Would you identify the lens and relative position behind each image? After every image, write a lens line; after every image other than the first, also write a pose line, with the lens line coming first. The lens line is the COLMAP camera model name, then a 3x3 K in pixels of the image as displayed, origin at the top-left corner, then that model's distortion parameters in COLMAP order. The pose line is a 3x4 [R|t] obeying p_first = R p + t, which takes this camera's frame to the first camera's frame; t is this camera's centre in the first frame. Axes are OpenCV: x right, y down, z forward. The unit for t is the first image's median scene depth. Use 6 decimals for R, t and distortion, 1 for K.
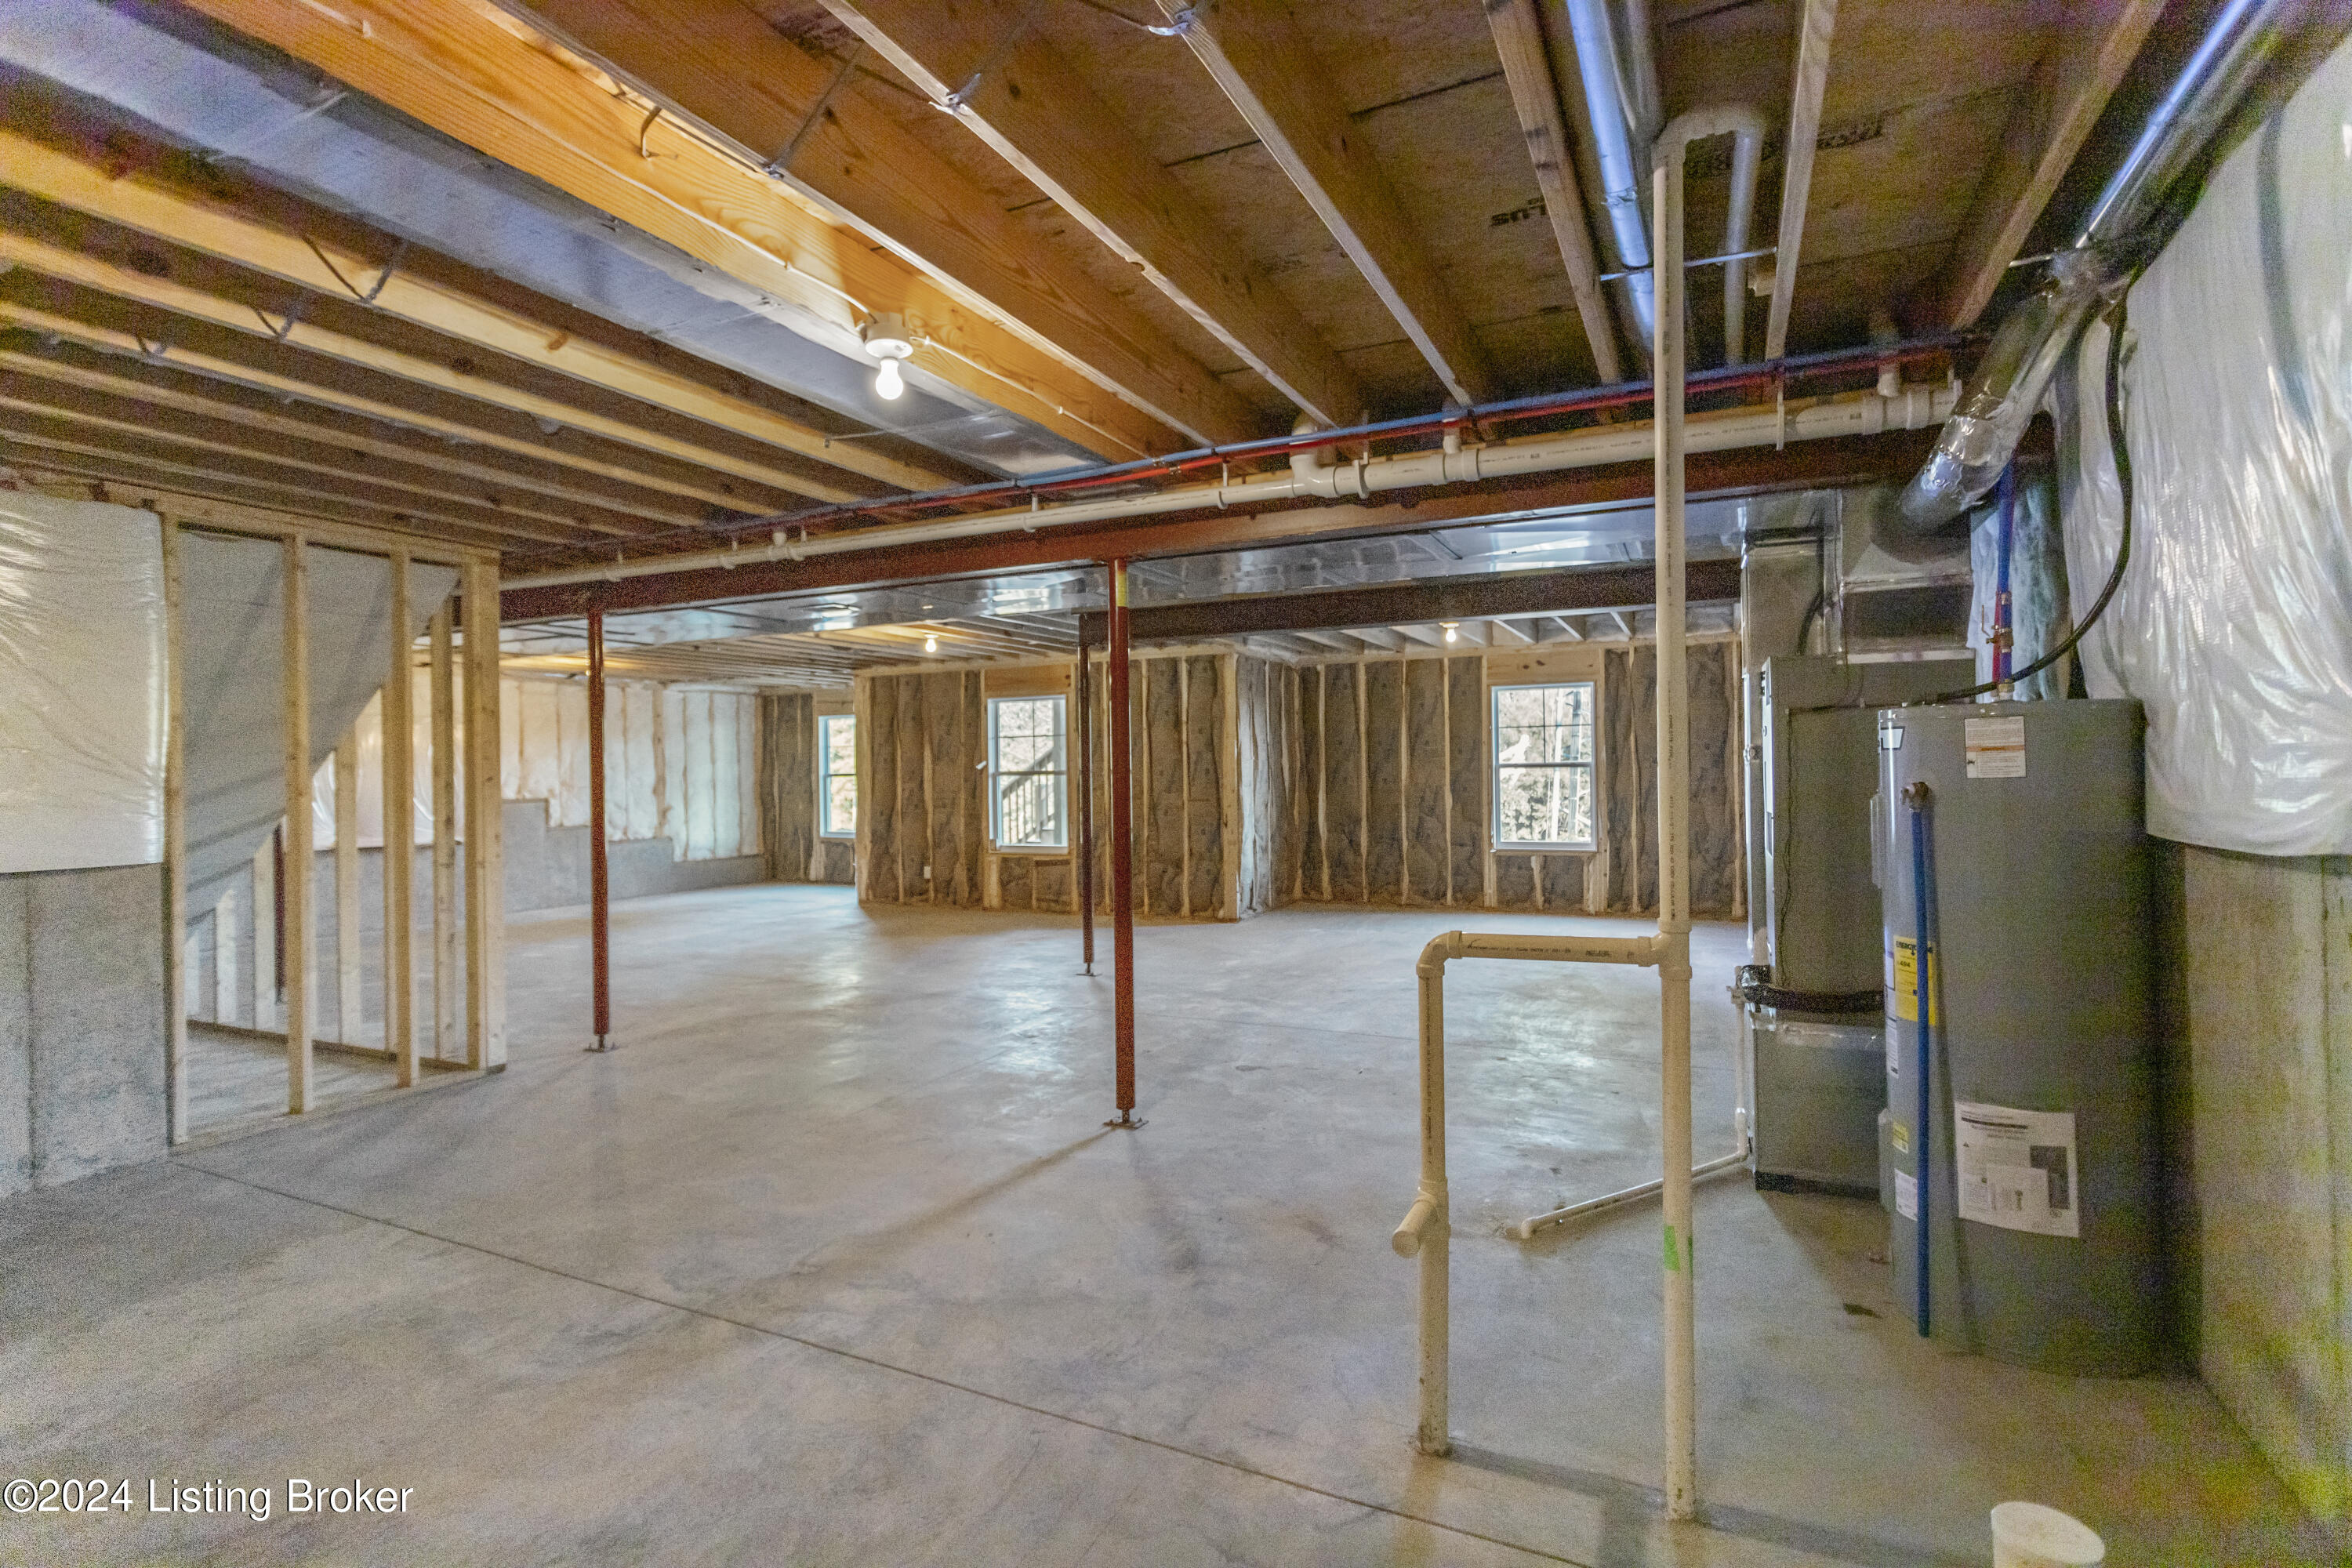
lens RADIAL K [[1124.3, 0, 1173.8], [0, 1124.3, 768.9], [0, 0, 1]] dist [-0.001935, 0.002911]
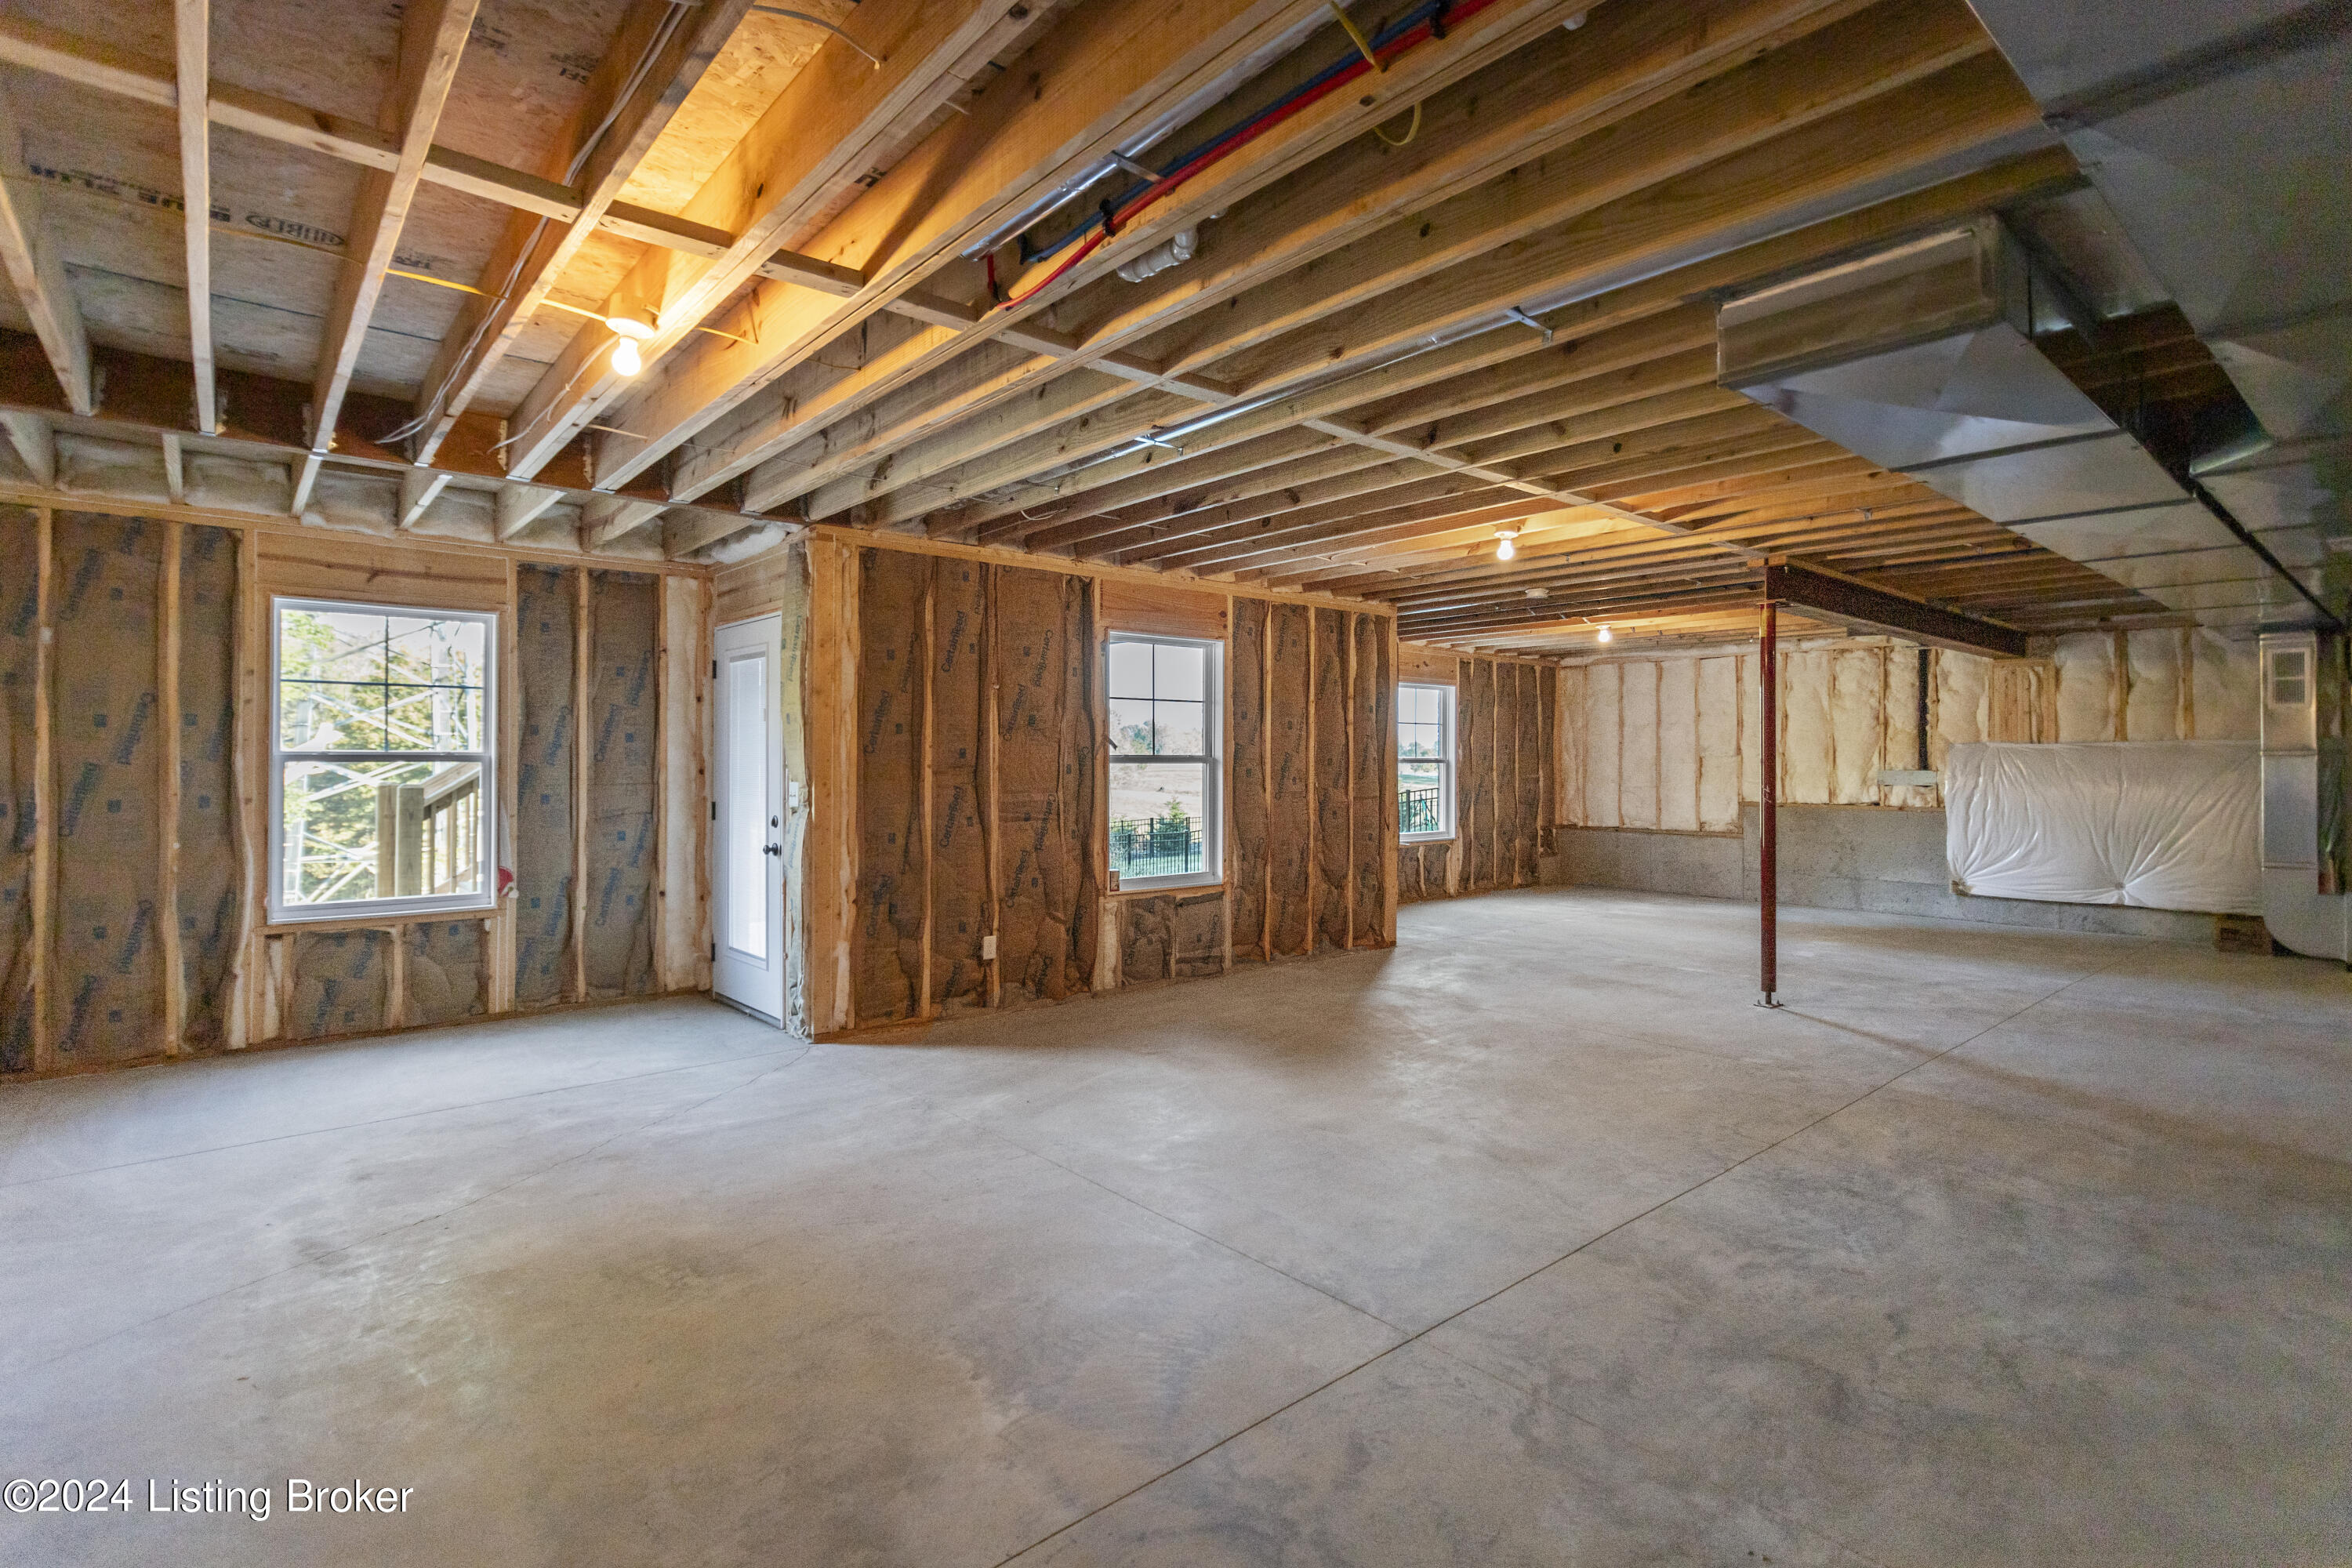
lens RADIAL K [[1124.3, 0, 1183.2], [0, 1124.3, 769.4], [0, 0, 1]] dist [-0.001935, 0.002911]
pose [[0.390039, 0.009826, 0.920746, -0.739522], [-0.006632, 0.999947, -0.007862, 0.015099], [-0.920775, -0.003040, 0.390083, 0.799158]]
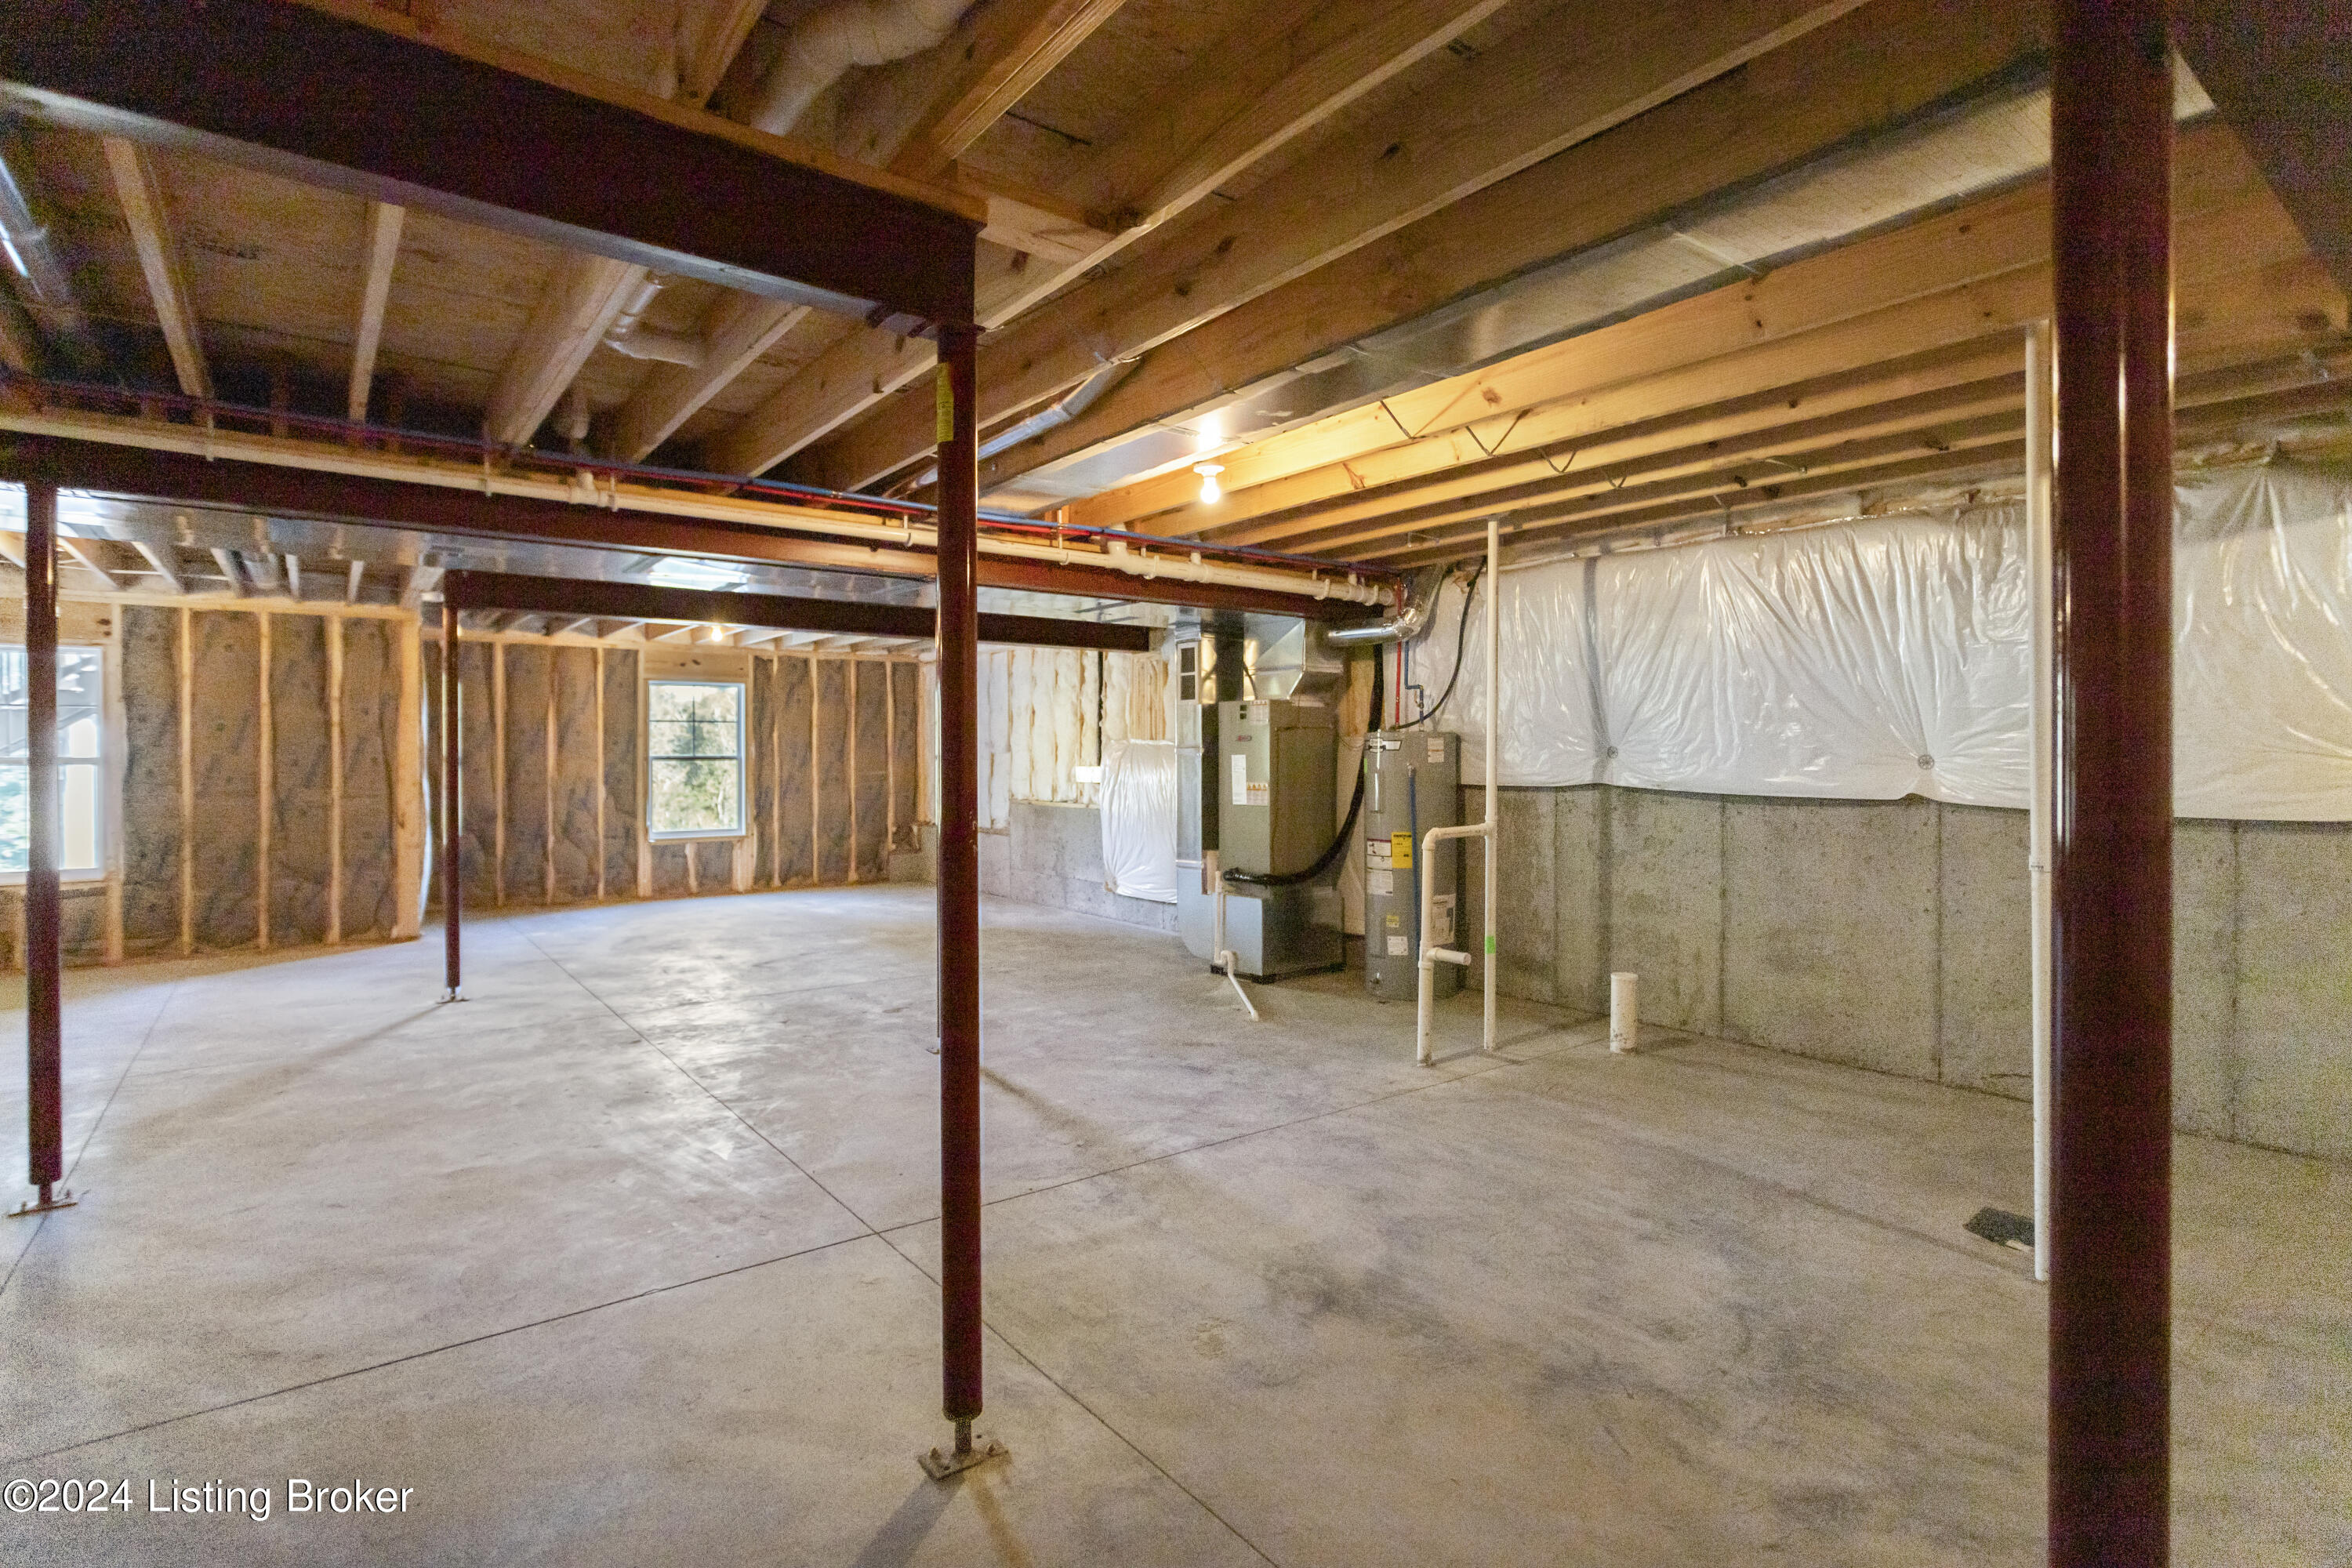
lens RADIAL K [[1158.8, 0, 1188.2], [0, 1158.8, 772.0], [0, 0, 1]] dist [-0.004668, -0.000395]
pose [[0.435536, -0.000224, 0.900171, -0.460351], [-0.002595, 0.999996, 0.001504, 0.007004], [-0.900167, -0.002991, 0.435534, 0.099760]]
